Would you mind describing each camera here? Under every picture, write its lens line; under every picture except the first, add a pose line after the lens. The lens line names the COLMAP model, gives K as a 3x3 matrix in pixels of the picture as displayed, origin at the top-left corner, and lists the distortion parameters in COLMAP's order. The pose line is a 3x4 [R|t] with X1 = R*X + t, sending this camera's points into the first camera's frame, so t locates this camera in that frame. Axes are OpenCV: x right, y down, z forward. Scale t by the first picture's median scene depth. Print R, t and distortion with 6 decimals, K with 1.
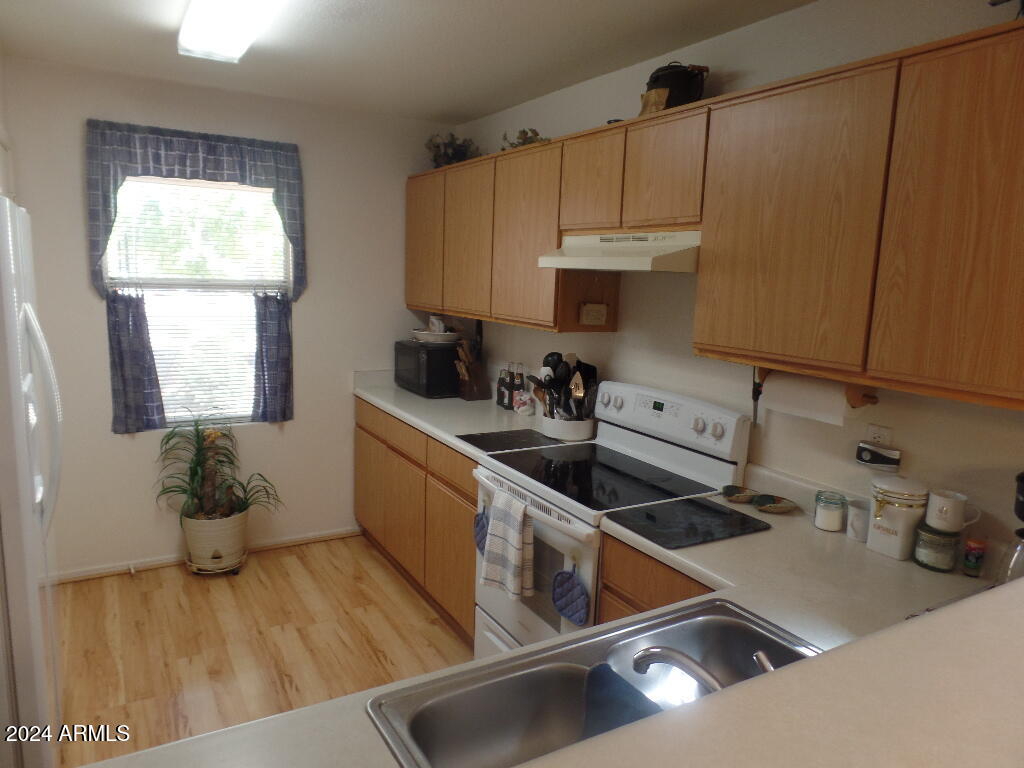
lens RADIAL K [[704.3, 0, 512.0], [0, 704.3, 384.0], [0, 0, 1]] dist [-0.002573, -0.000229]
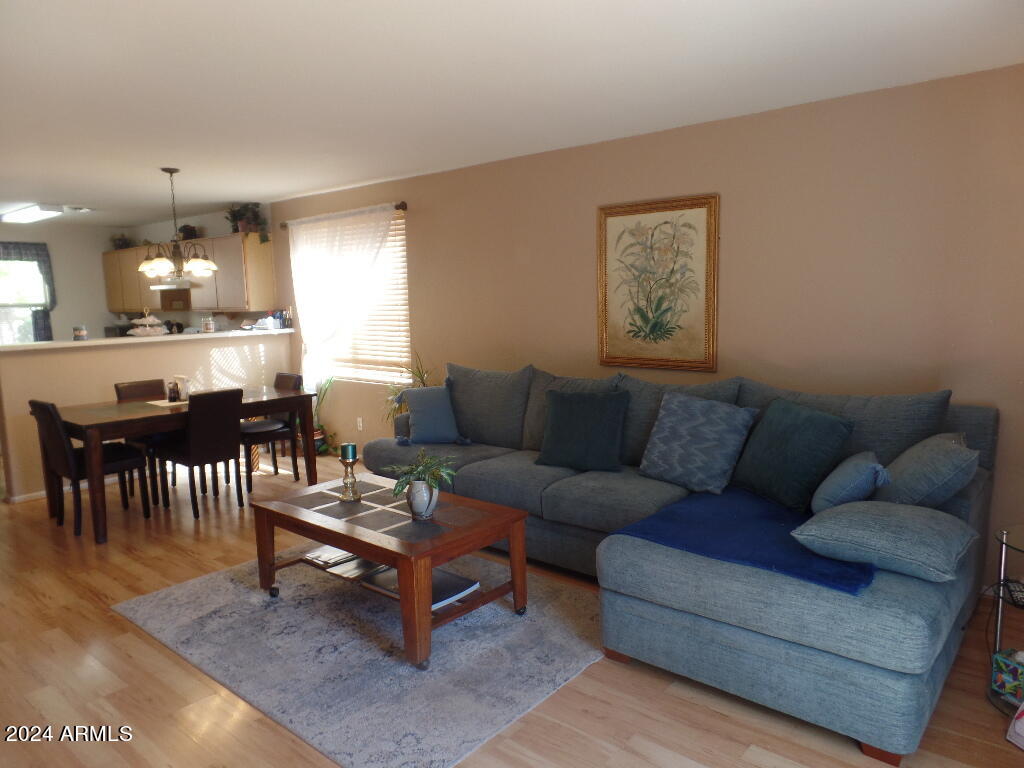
lens RADIAL K [[704.3, 0, 512.0], [0, 704.3, 384.0], [0, 0, 1]] dist [-0.002573, -0.000229]
pose [[0.939307, -0.102093, 0.327536, 0.464771], [0.110572, 0.993841, -0.007316, 0.434353], [-0.324772, 0.043088, 0.944810, -2.355963]]
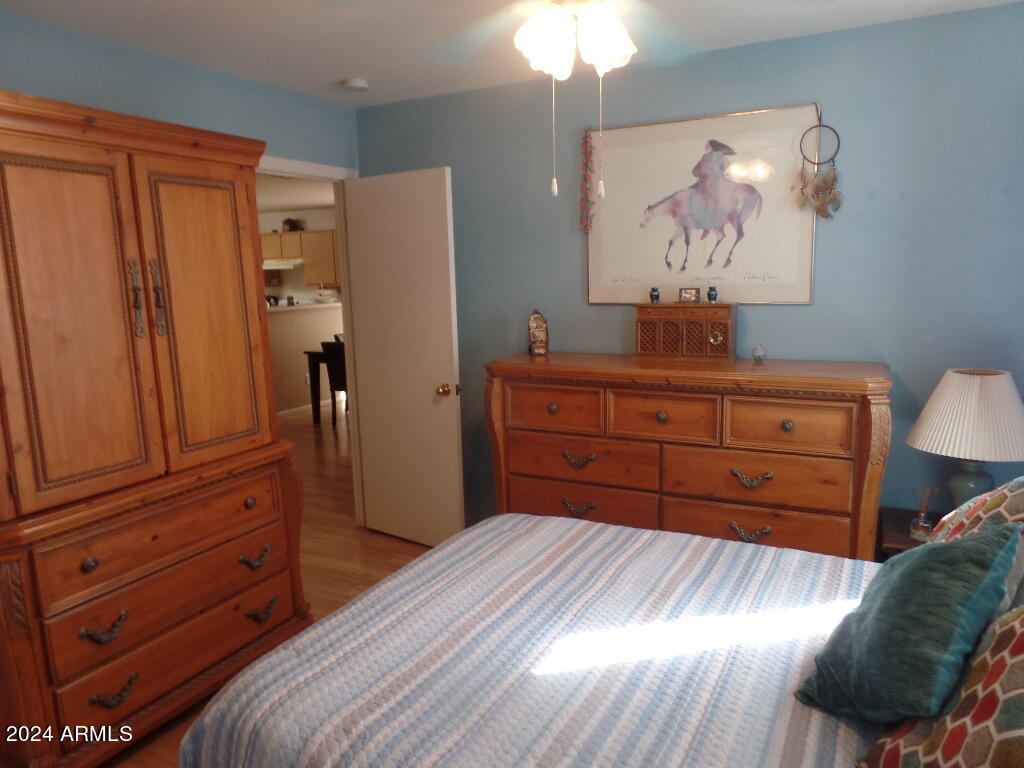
lens RADIAL K [[704.3, 0, 512.0], [0, 704.3, 384.0], [0, 0, 1]] dist [-0.002573, -0.000229]
pose [[0.843170, -0.135547, 0.520280, -0.877161], [0.136390, 0.989968, 0.036879, 0.493704], [-0.520060, 0.039866, 0.853199, -2.926234]]
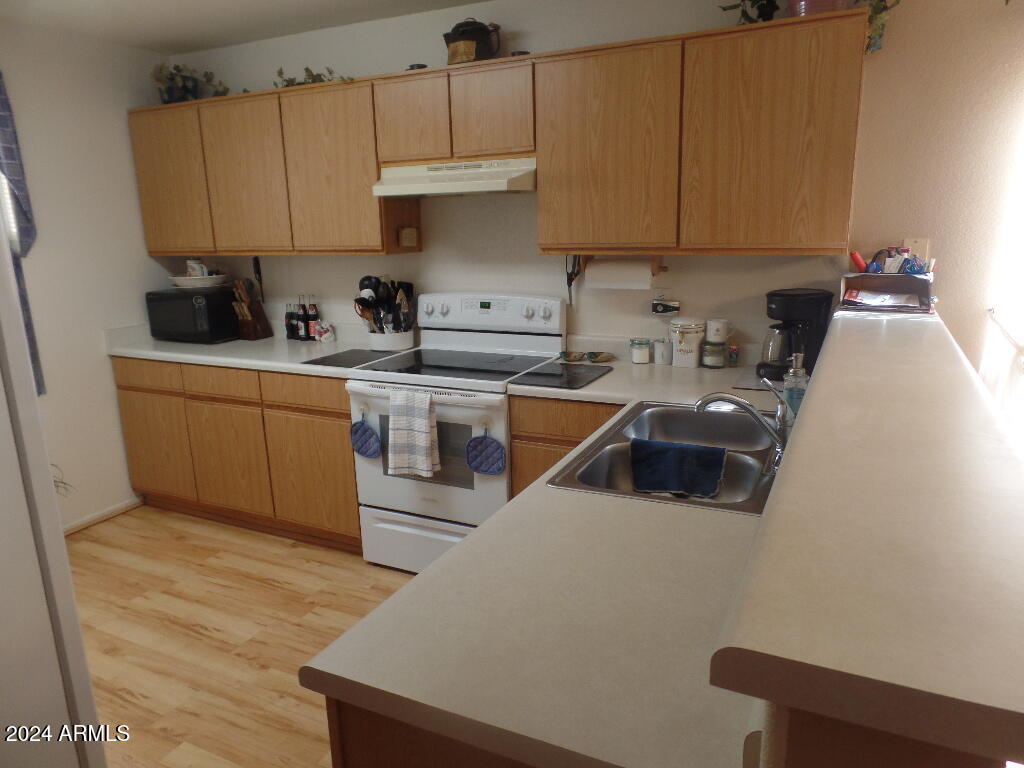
lens RADIAL K [[704.3, 0, 512.0], [0, 704.3, 384.0], [0, 0, 1]] dist [-0.002573, -0.000229]
pose [[0.826230, -0.179763, 0.533881, -0.438187], [0.141827, 0.983571, 0.111687, 0.035777], [-0.545187, -0.016560, 0.838151, -0.066928]]
